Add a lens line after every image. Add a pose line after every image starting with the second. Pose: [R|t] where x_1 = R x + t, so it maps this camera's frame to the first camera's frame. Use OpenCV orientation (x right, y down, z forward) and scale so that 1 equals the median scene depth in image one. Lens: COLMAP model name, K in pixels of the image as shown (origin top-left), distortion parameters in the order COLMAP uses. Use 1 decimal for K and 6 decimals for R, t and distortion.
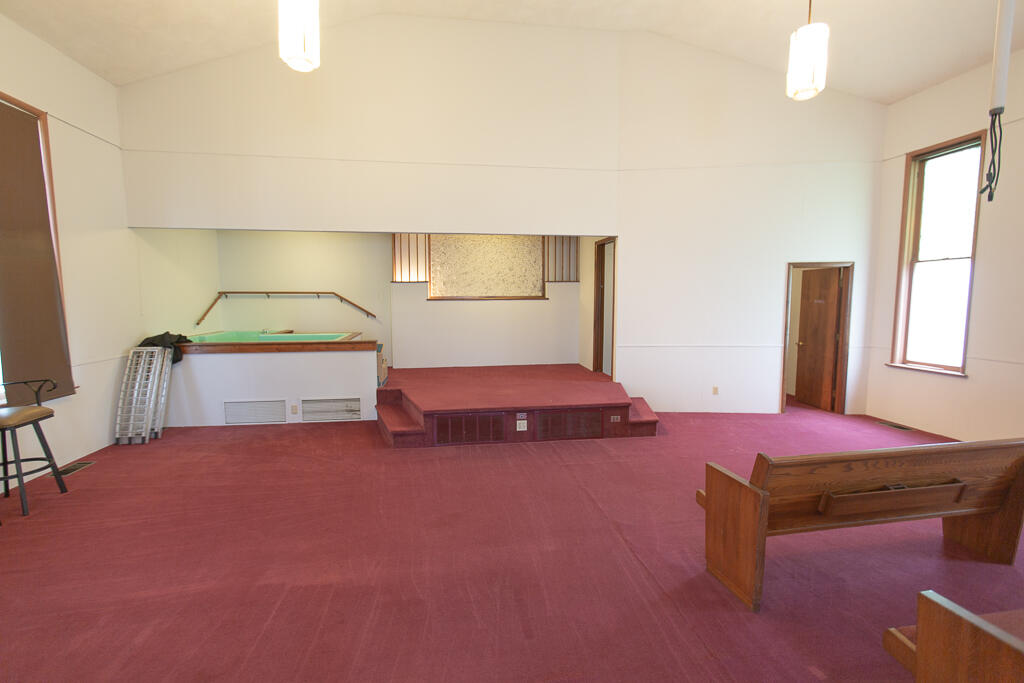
lens RADIAL K [[450.7, 0, 507.4], [0, 450.7, 337.9], [0, 0, 1]] dist [0.000850, -0.000564]
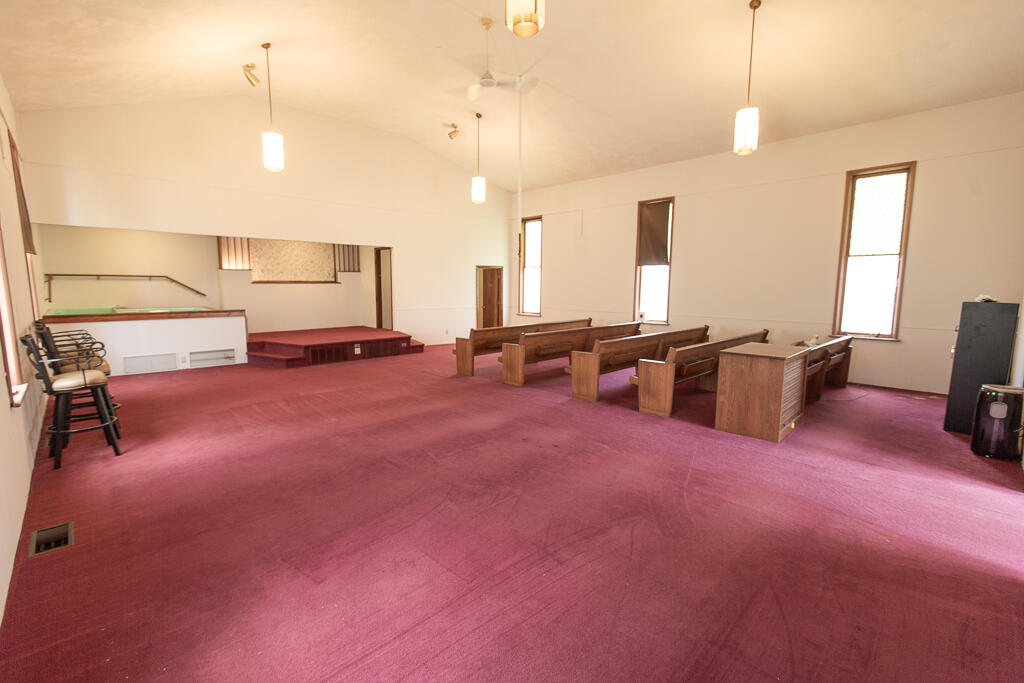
lens RADIAL K [[449.6, 0, 508.1], [0, 449.6, 337.5], [0, 0, 1]] dist [0.000343, -0.001253]
pose [[0.813745, -0.062141, 0.577891, -0.447533], [0.045075, 0.998021, 0.043848, 0.072838], [-0.579472, -0.009632, 0.814935, -0.730470]]
